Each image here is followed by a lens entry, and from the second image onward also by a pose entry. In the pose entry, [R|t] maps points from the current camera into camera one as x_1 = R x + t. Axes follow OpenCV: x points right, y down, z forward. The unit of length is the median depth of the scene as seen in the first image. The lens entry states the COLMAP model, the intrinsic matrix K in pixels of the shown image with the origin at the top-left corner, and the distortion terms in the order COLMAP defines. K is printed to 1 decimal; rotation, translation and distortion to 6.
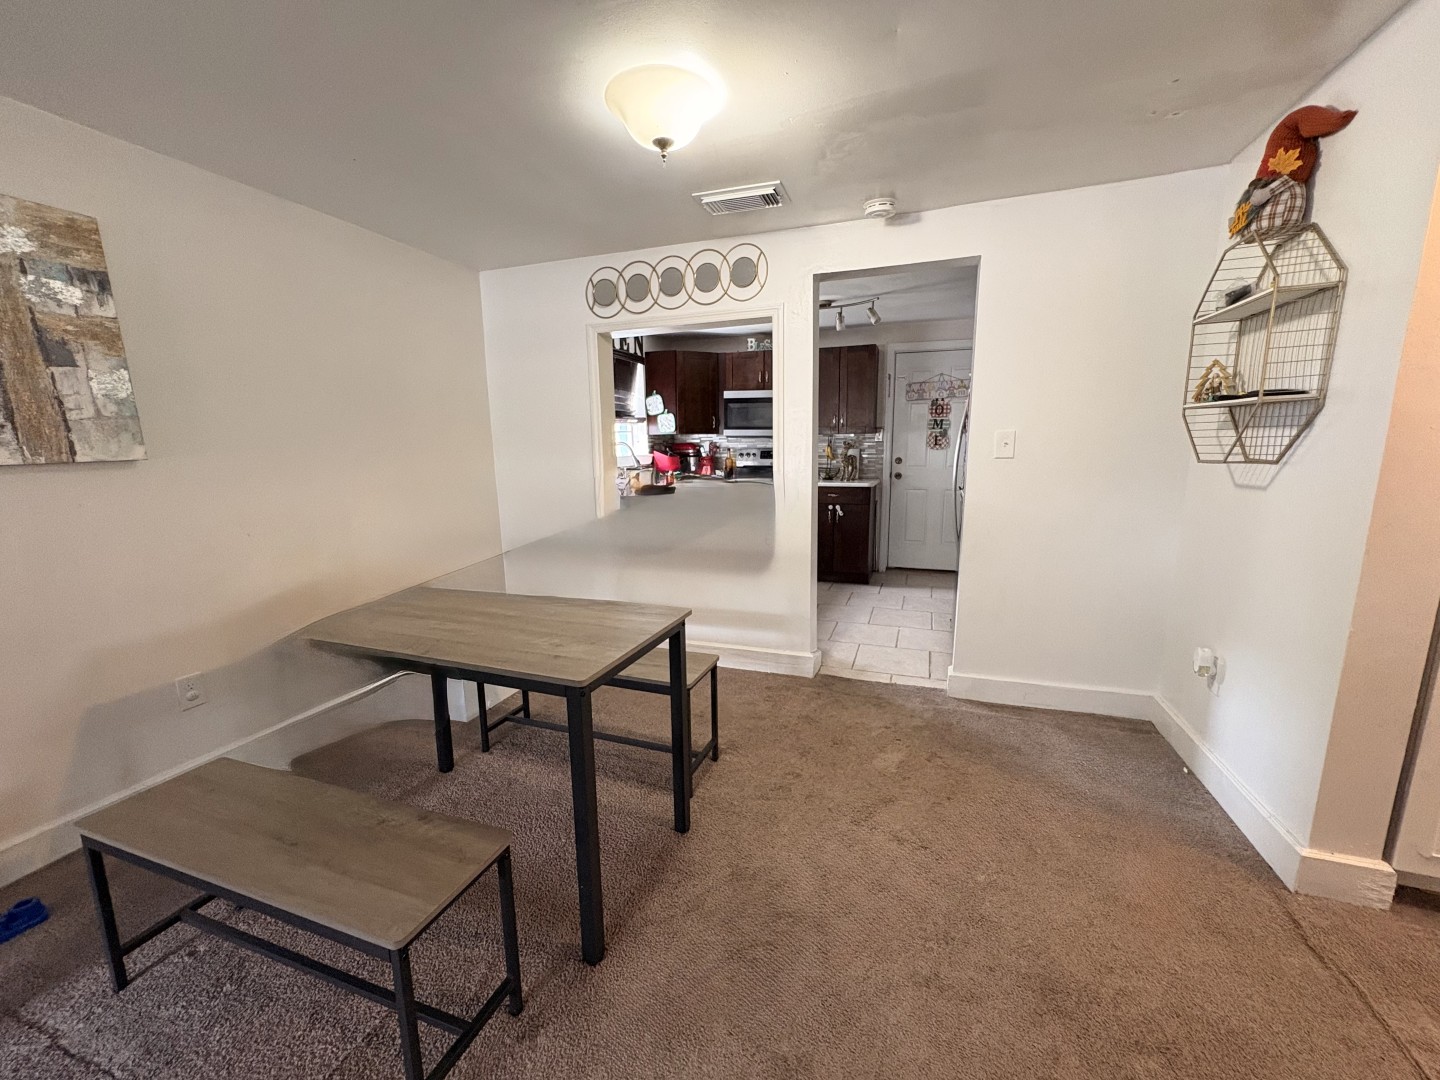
lens RADIAL K [[576.9, 0, 719.5], [0, 576.9, 538.3], [0, 0, 1]] dist [0.002988, 0.000782]
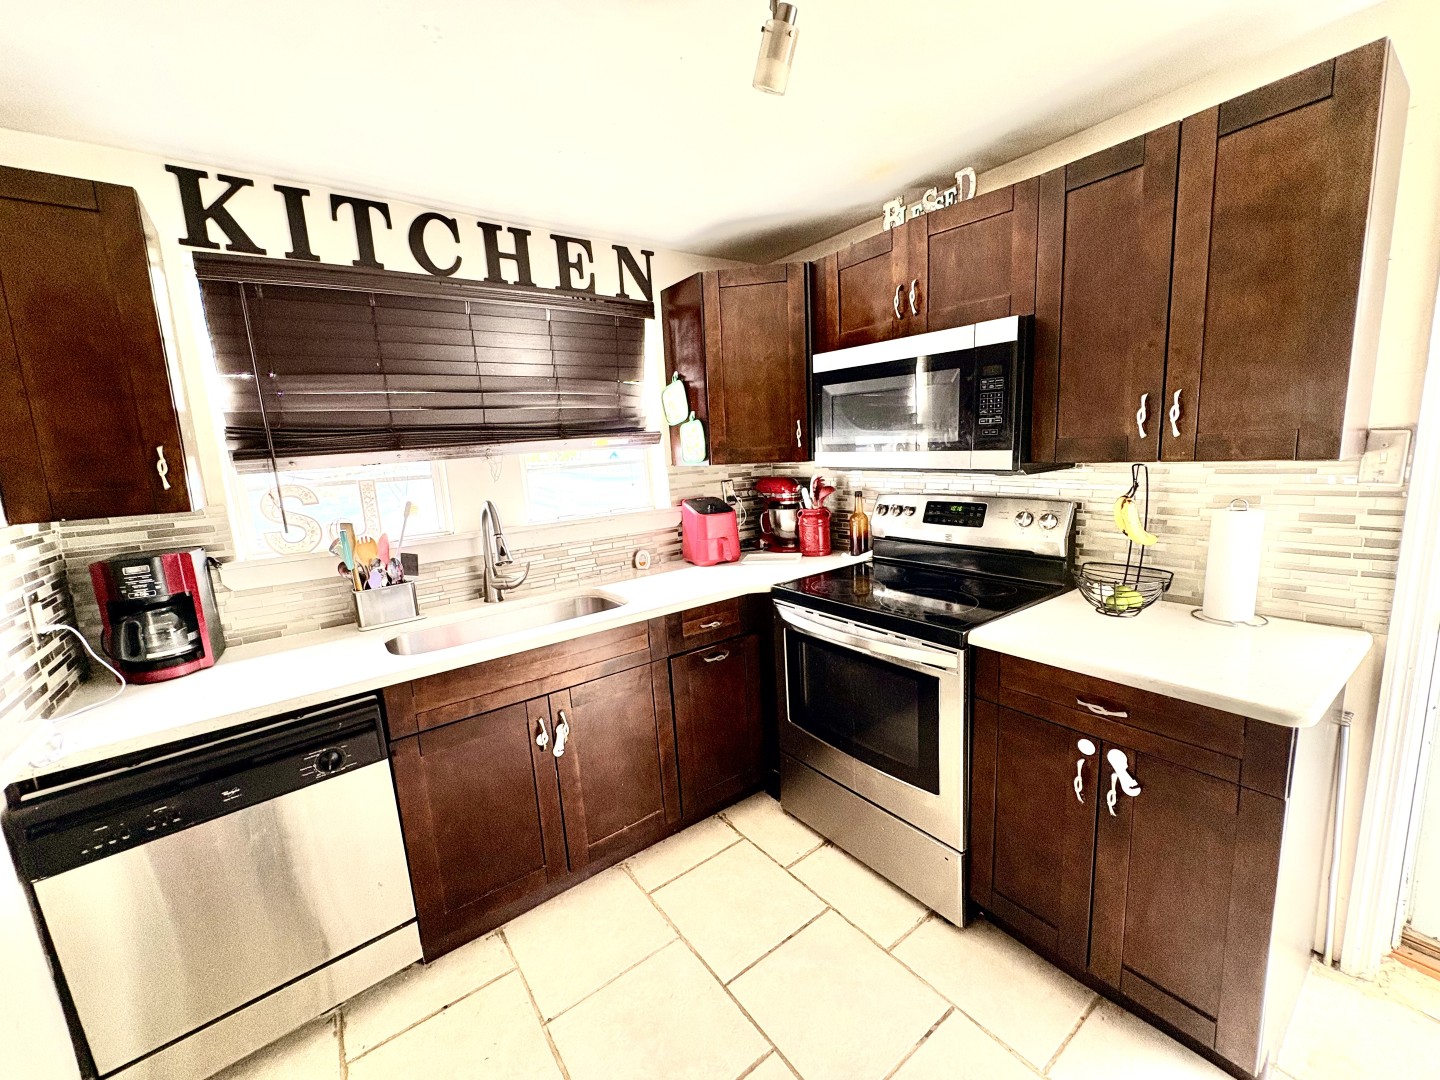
lens RADIAL K [[576.9, 0, 717.7], [0, 576.9, 539.7], [0, 0, 1]] dist [0.002988, 0.000782]
pose [[0.829627, 0.058196, -0.555277, 0.179301], [-0.051771, 0.998286, 0.027277, -0.136314], [0.555913, 0.006117, 0.831218, 0.635042]]
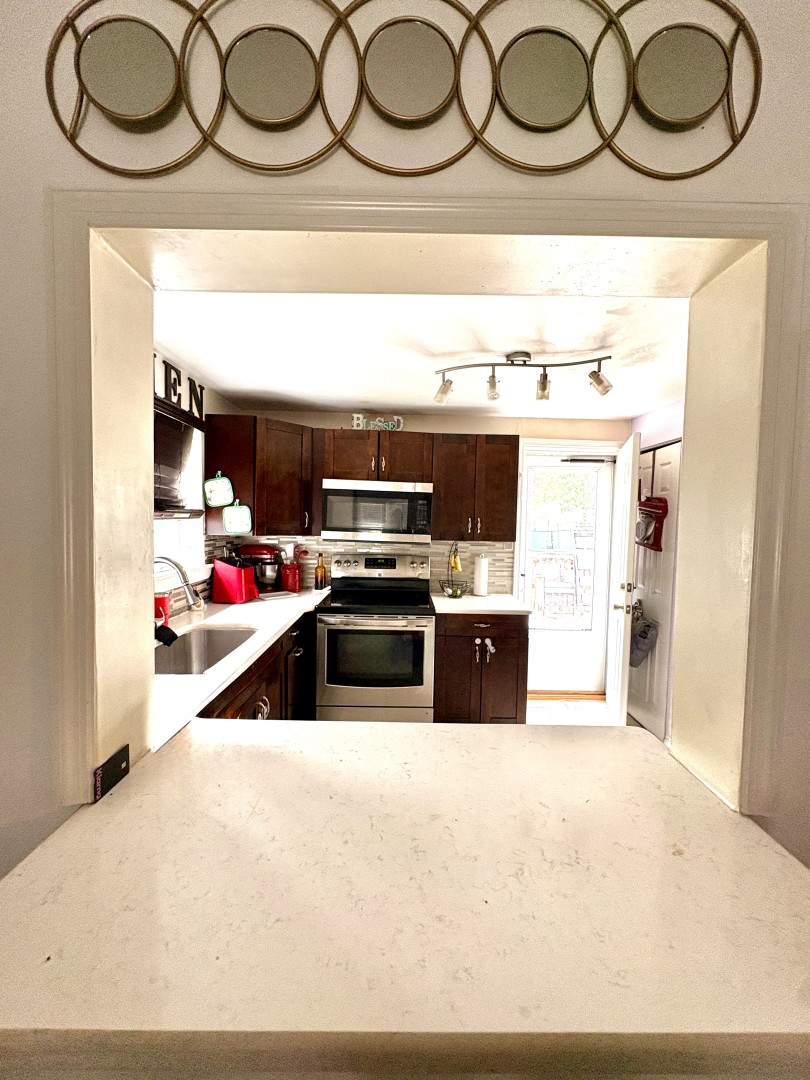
lens RADIAL K [[432.6, 0, 404.7], [0, 432.6, 539.9], [0, 0, 1]] dist [0.002988, 0.000782]
pose [[0.935624, 0.018072, 0.352535, -0.086556], [0.026223, 0.992371, -0.120467, -0.109850], [-0.352022, 0.121956, 0.928012, 0.465298]]
